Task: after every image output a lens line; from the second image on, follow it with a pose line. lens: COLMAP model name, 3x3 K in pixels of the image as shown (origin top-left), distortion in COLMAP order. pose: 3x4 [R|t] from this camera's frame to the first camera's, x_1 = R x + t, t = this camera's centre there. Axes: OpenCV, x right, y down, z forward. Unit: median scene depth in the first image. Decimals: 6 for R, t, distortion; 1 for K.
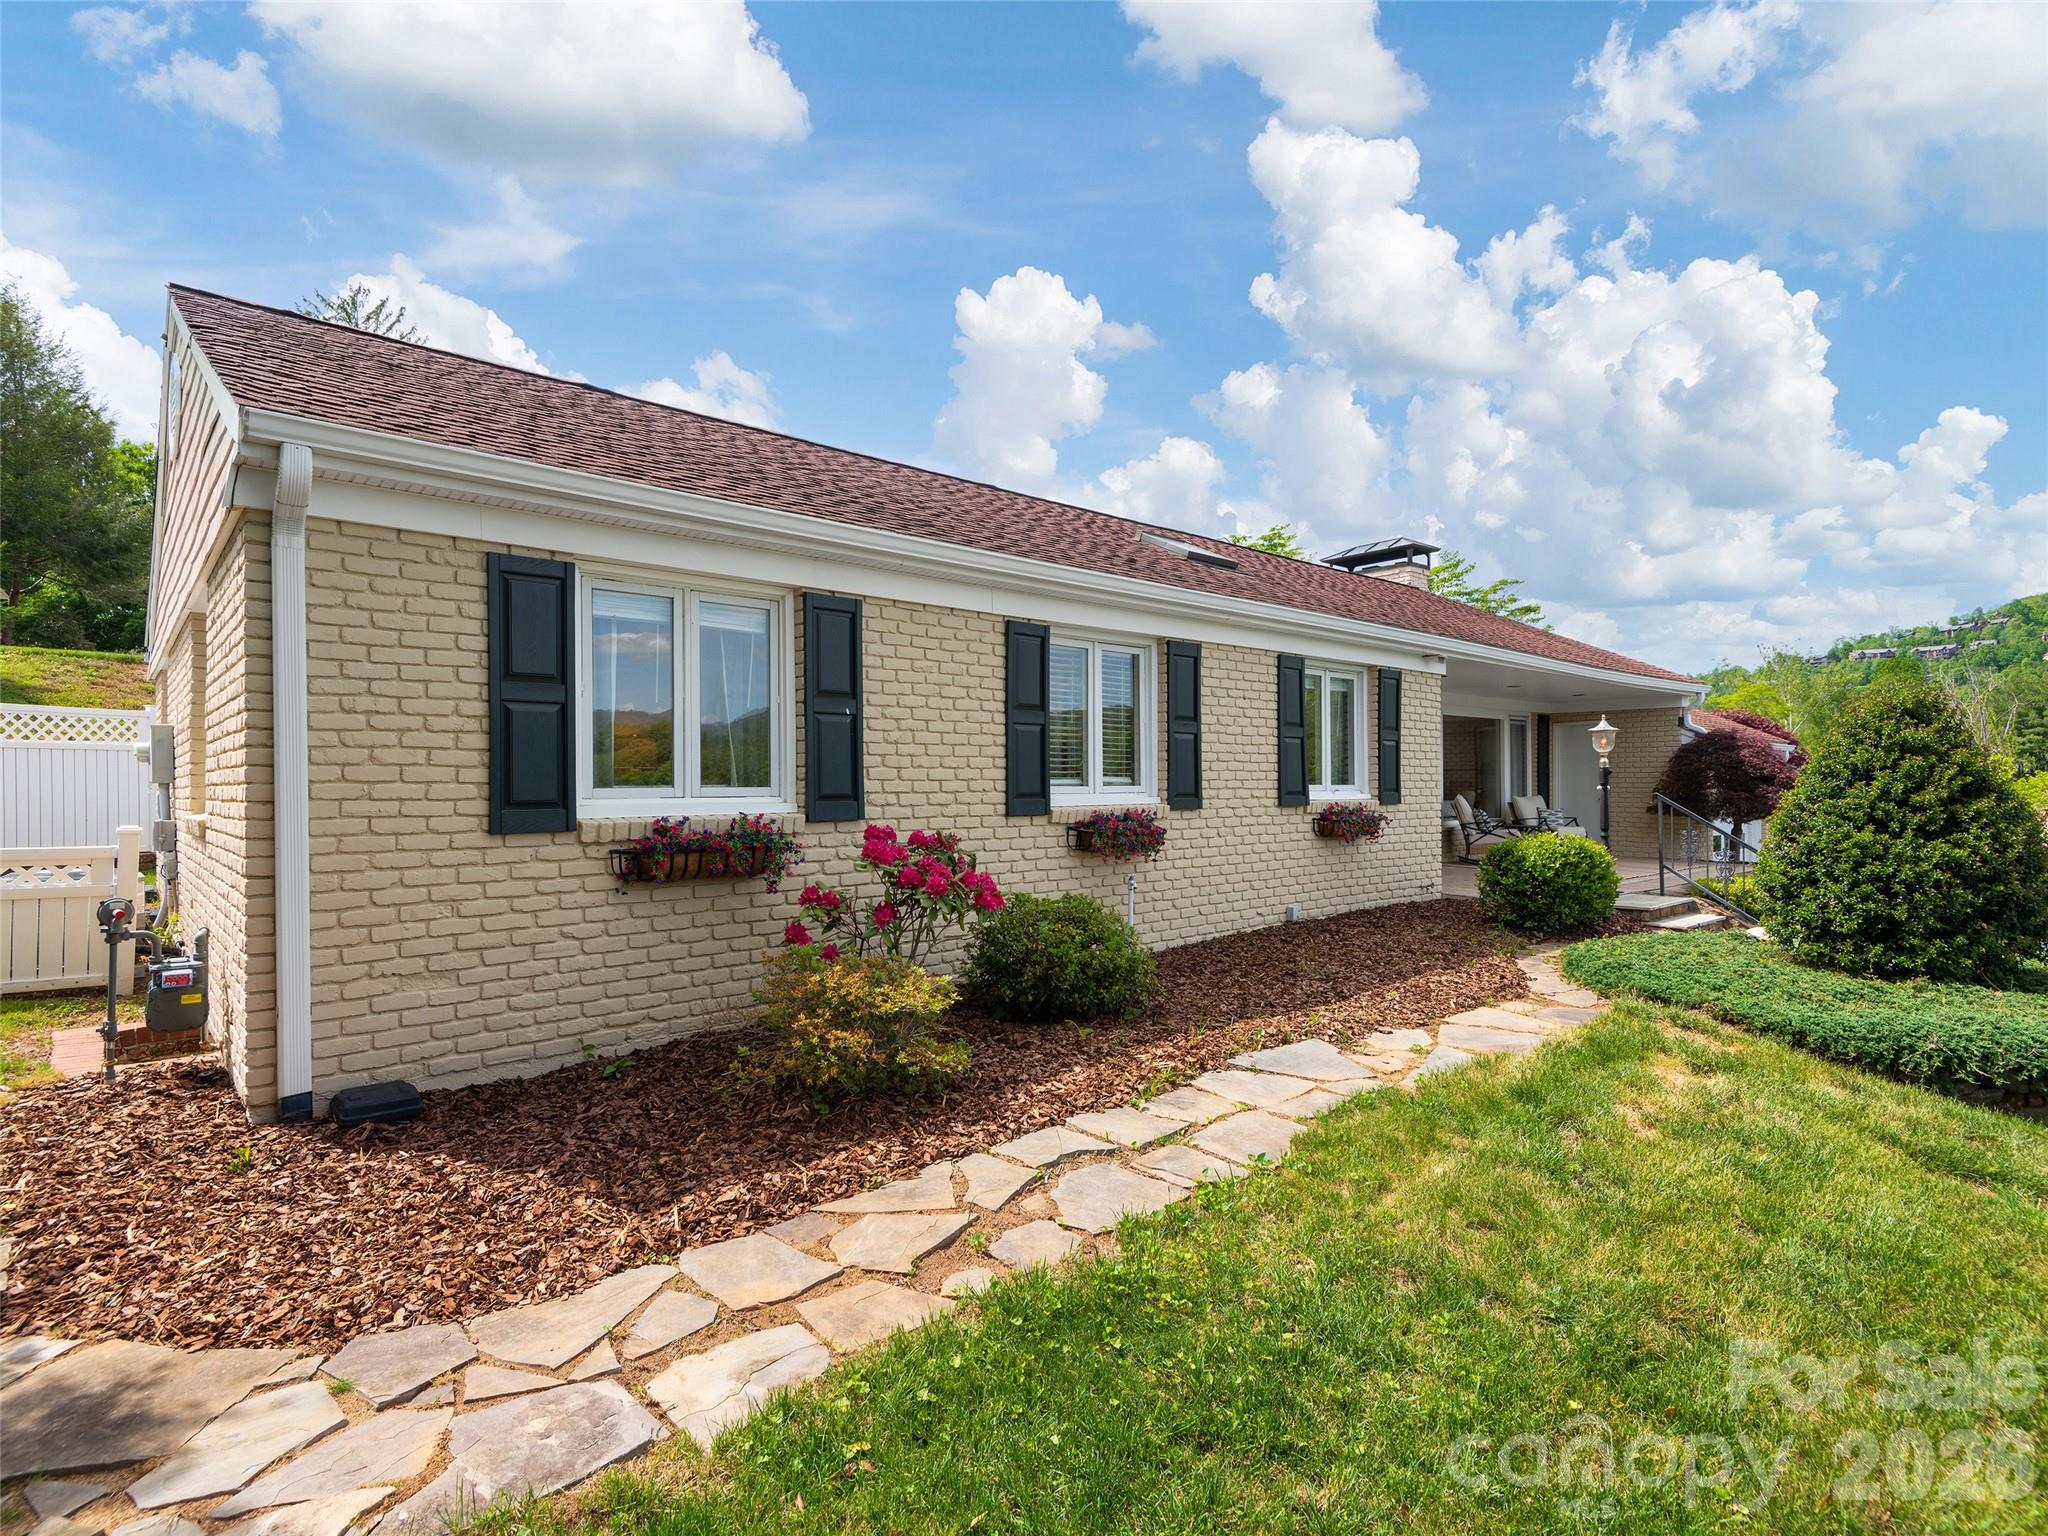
lens RADIAL K [[1034.5, 0, 1023.7], [0, 1034.5, 770.7], [0, 0, 1]] dist [0.035336, -0.027531]
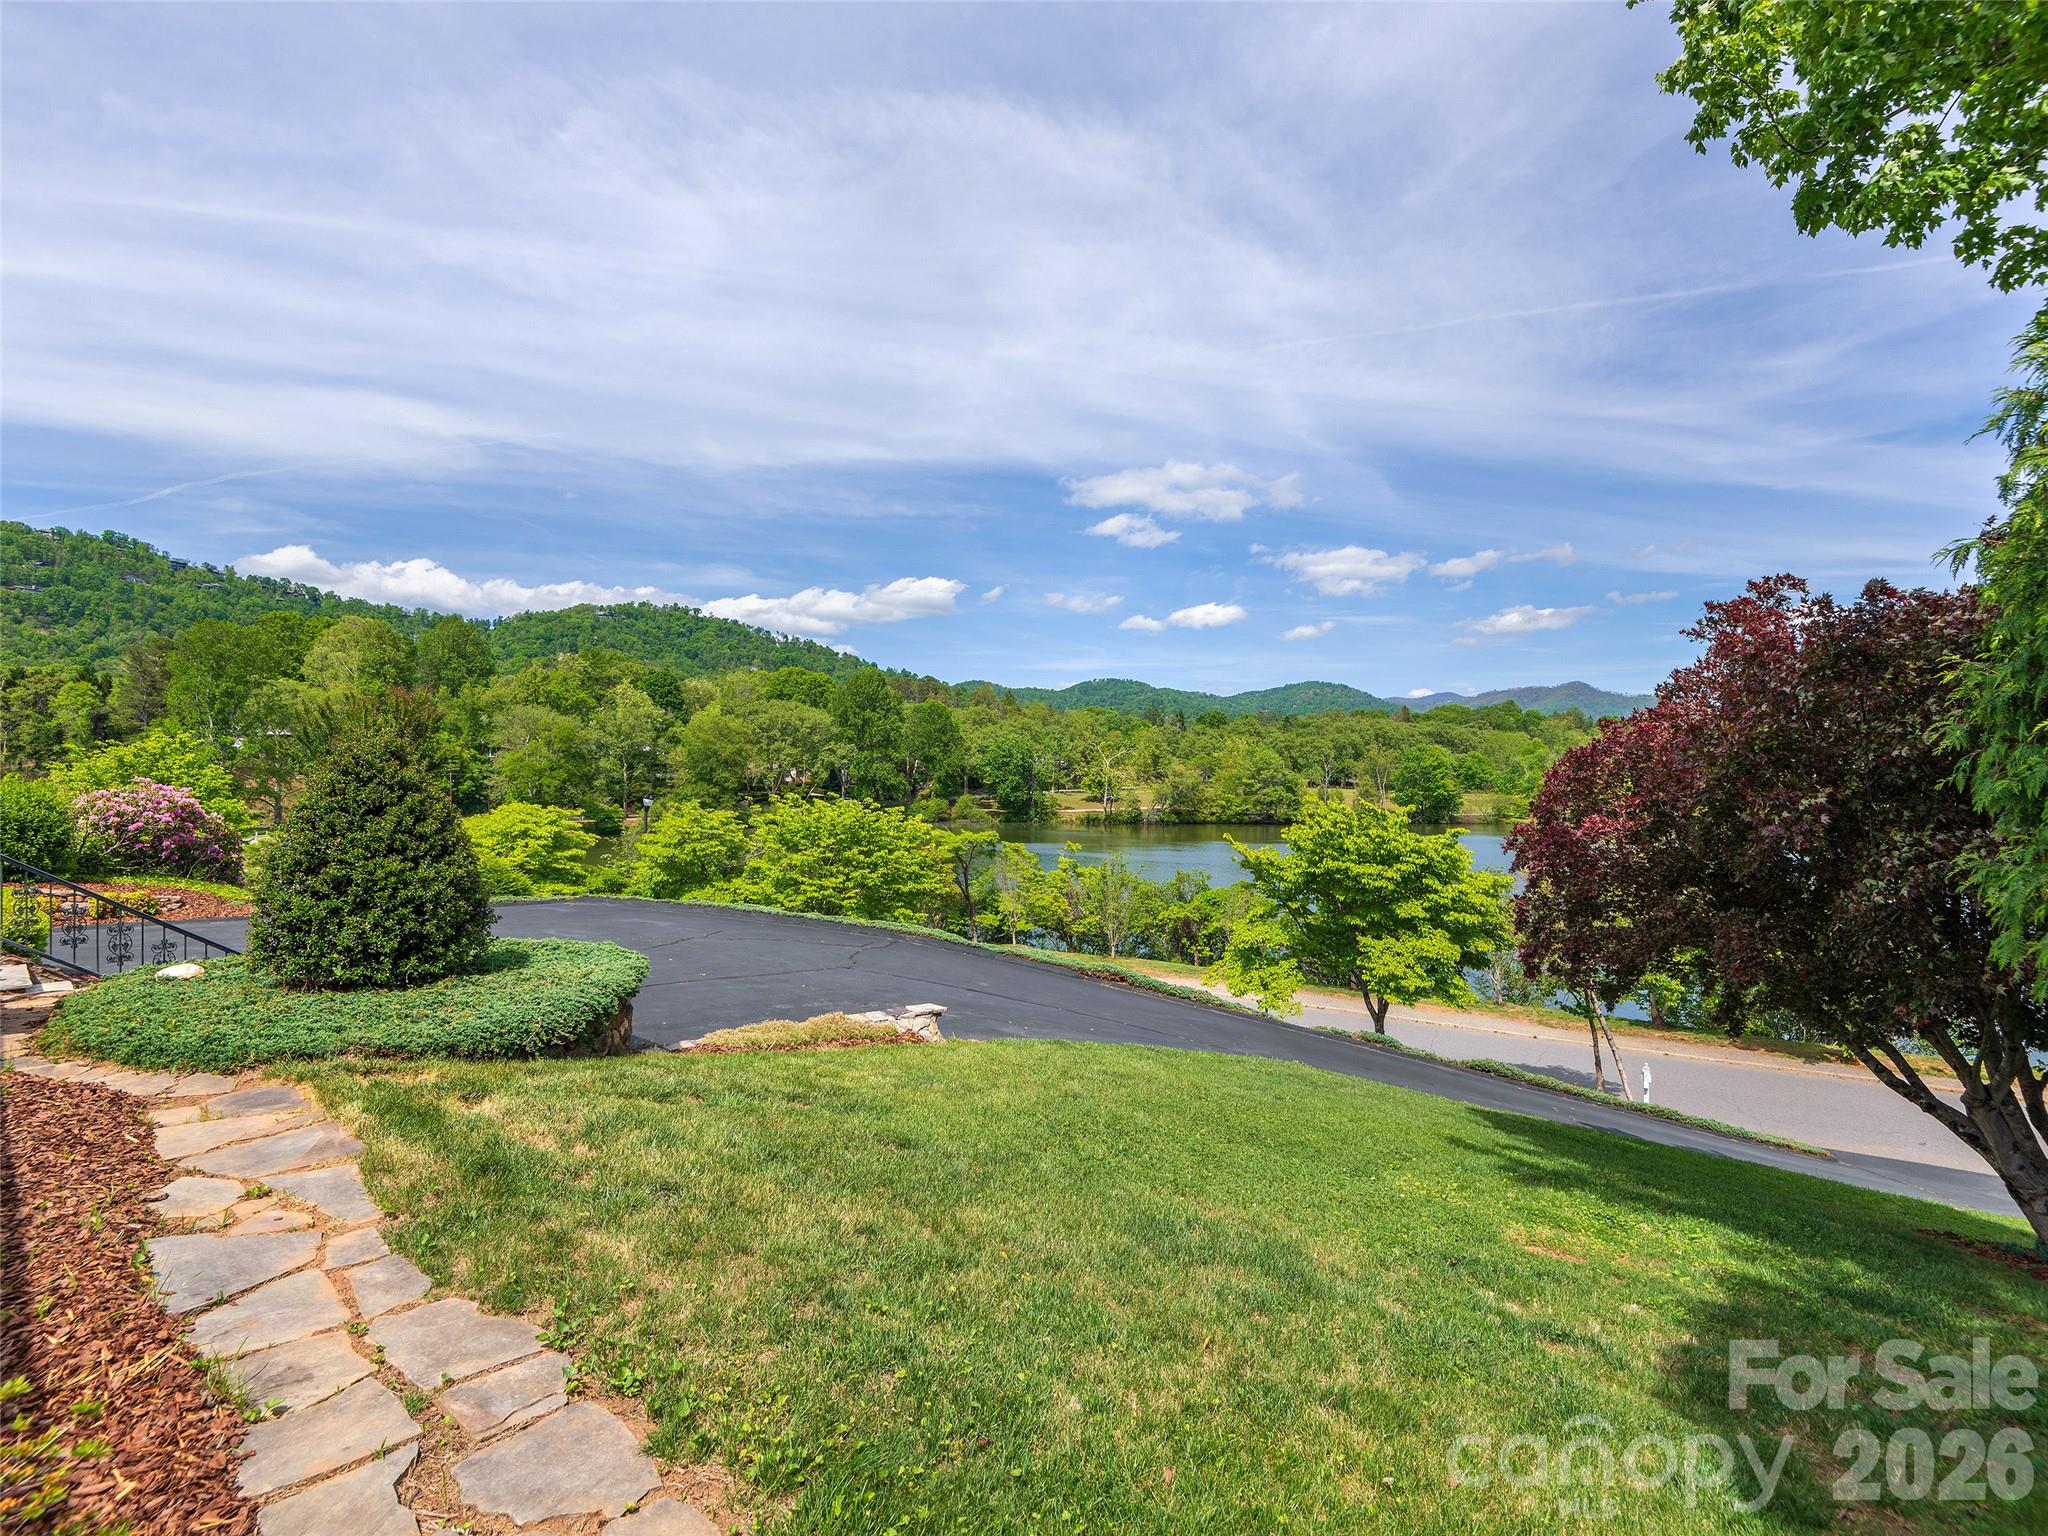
lens RADIAL K [[1039.4, 0, 1027.6], [0, 1039.4, 762.4], [0, 0, 1]] dist [0.032639, -0.026439]
pose [[-0.065774, 0.003003, 0.997830, -0.389812], [-0.013251, 0.999905, -0.003883, -0.055045], [-0.997747, -0.013478, -0.065728, 0.404976]]
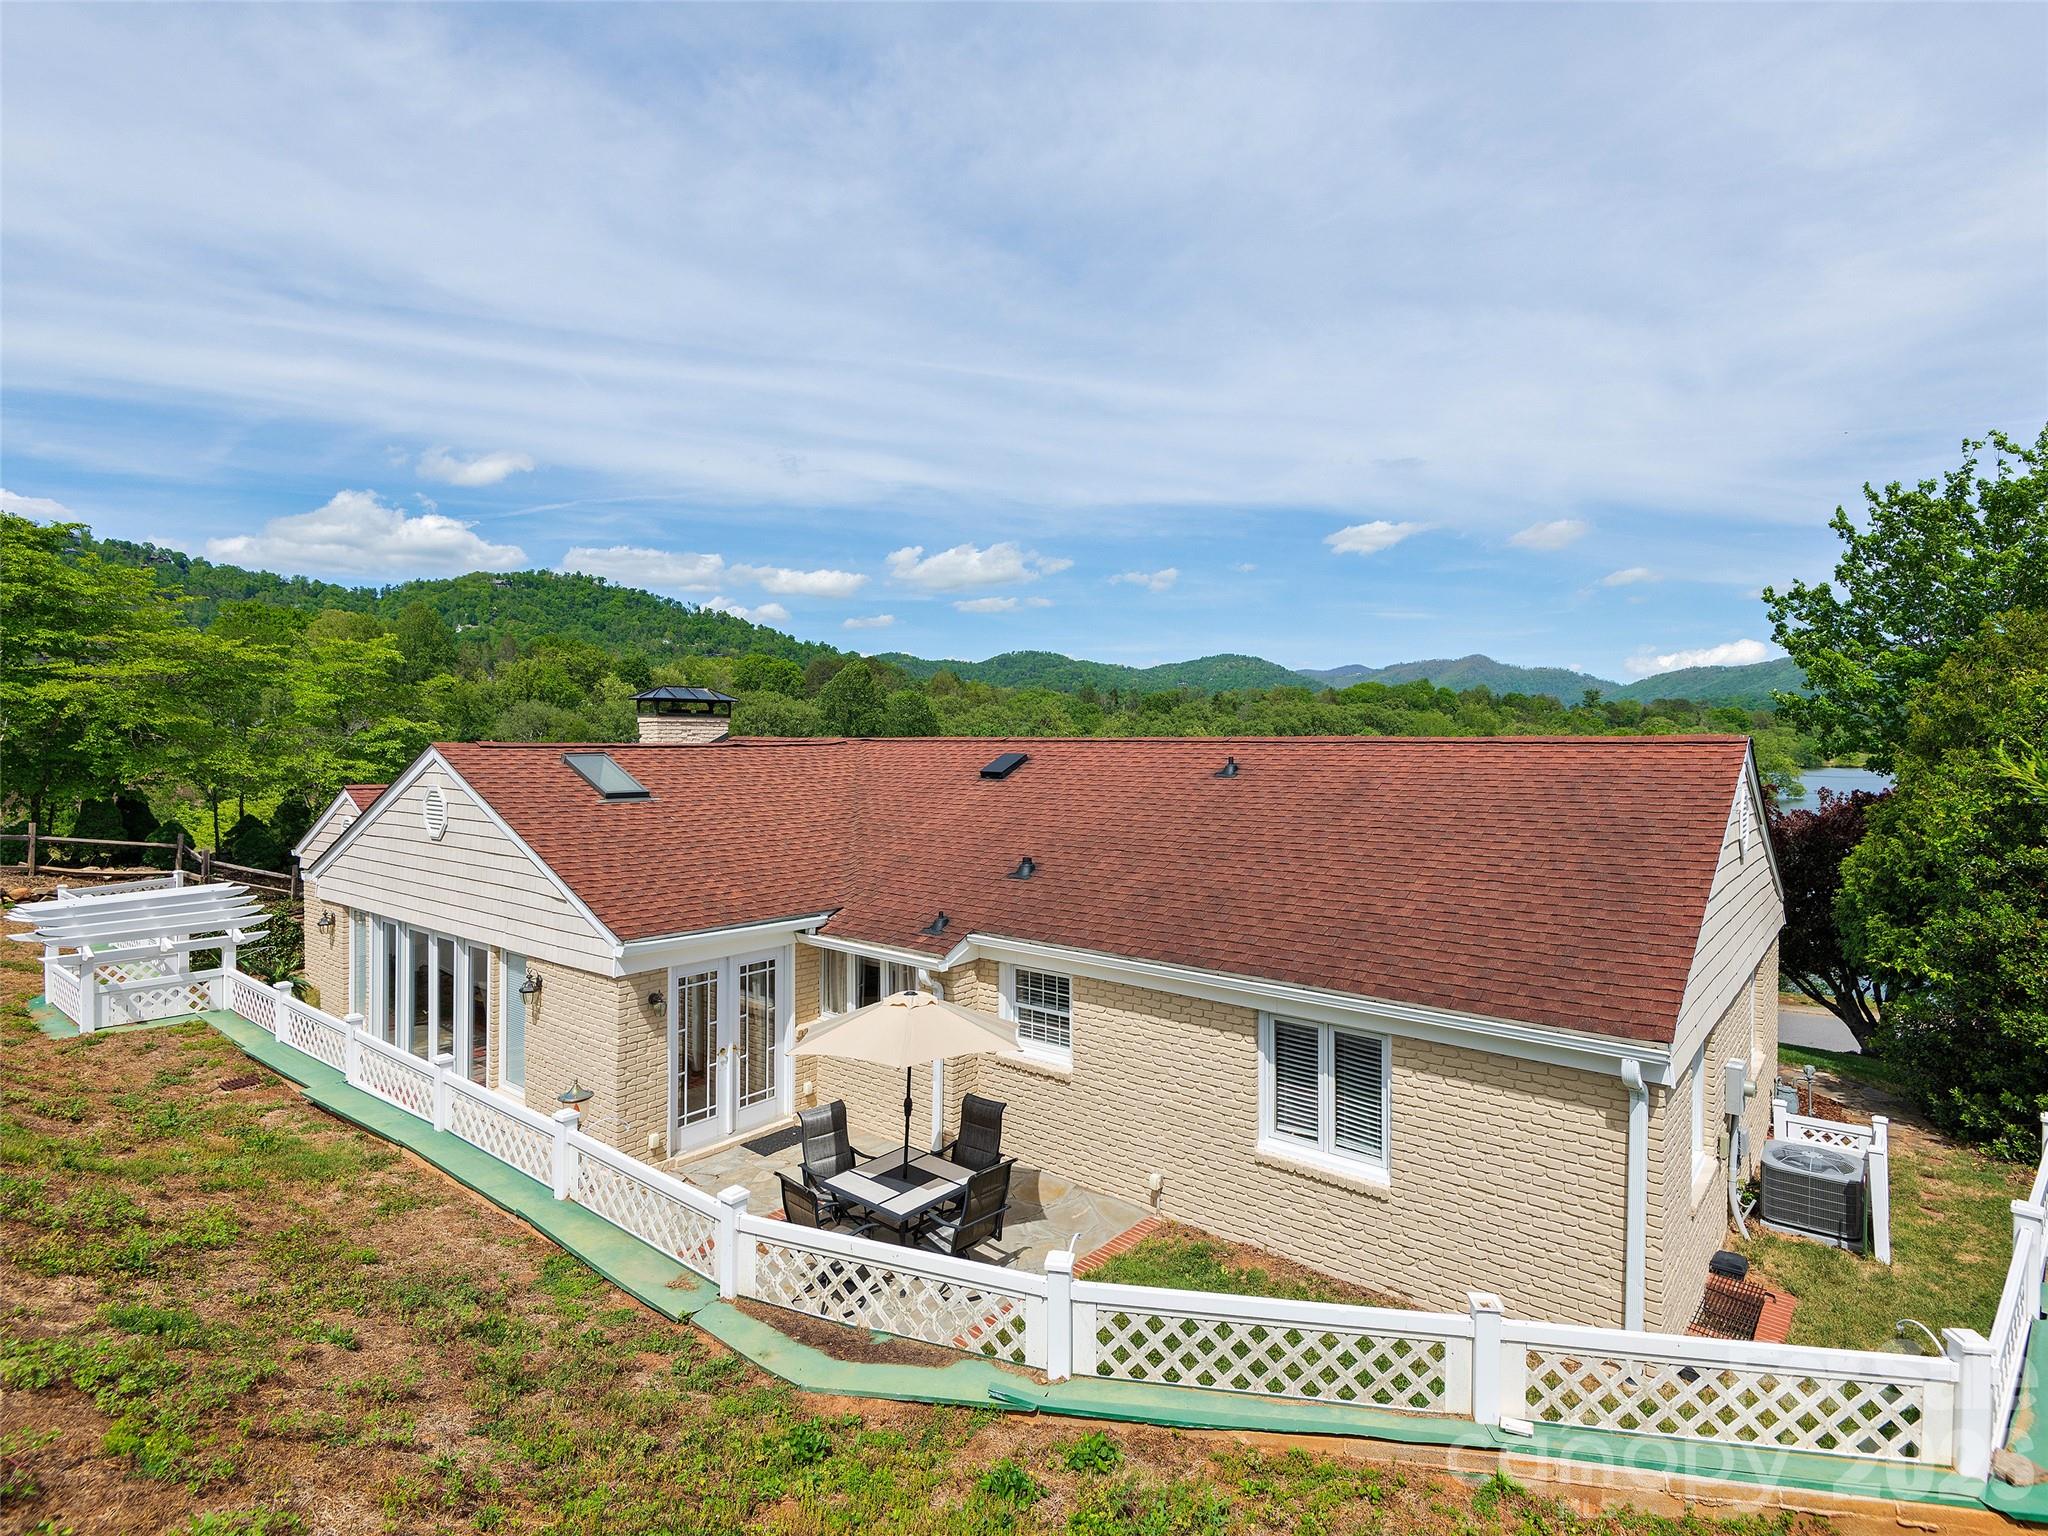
lens RADIAL K [[1061.2, 0, 1037.3], [0, 1061.2, 763.2], [0, 0, 1]] dist [0.020151, -0.001055]
pose [[-0.158413, -0.023726, 0.987088, -0.489454], [-0.009057, 0.999704, 0.022576, -0.078674], [-0.987331, -0.005363, -0.158581, 0.508804]]
